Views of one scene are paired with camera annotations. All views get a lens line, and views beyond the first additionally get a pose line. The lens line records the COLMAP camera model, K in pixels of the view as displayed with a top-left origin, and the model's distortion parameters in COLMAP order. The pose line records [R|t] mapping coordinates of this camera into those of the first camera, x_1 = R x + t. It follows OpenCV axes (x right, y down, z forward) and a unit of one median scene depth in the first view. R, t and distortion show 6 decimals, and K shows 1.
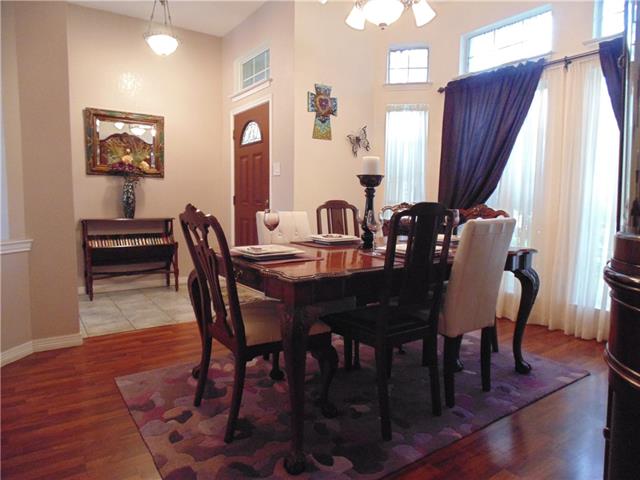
lens RADIAL K [[417.8, 0, 319.0], [0, 417.8, 238.1], [0, 0, 1]] dist [-0.023990, -0.002114]
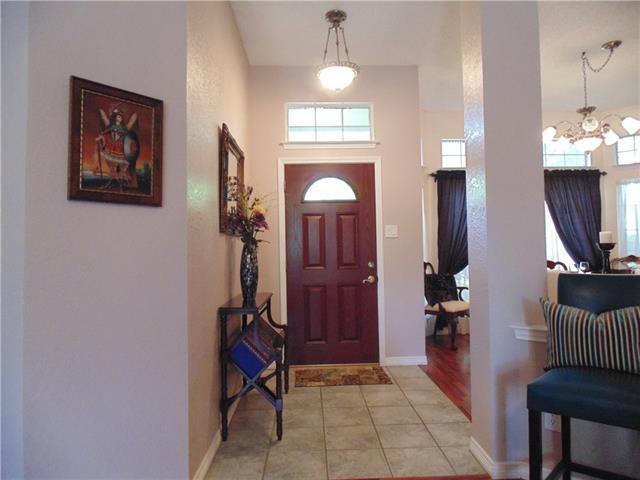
lens RADIAL K [[417.8, 0, 321.7], [0, 417.8, 239.1], [0, 0, 1]] dist [-0.023990, -0.002114]
pose [[0.545893, -0.002657, 0.837851, -1.222483], [0.101140, 0.992891, -0.062748, -0.117221], [-0.831728, 0.118994, 0.542281, 0.695803]]
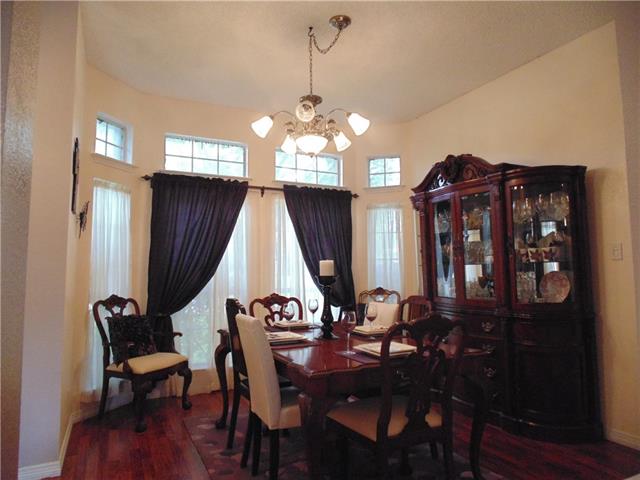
lens RADIAL K [[417.8, 0, 318.4], [0, 417.8, 240.2], [0, 0, 1]] dist [-0.023990, -0.002114]
pose [[0.153856, 0.062393, 0.986121, -0.719655], [0.100396, 0.991852, -0.078420, -0.105547], [-0.982980, 0.111068, 0.146339, 0.553713]]
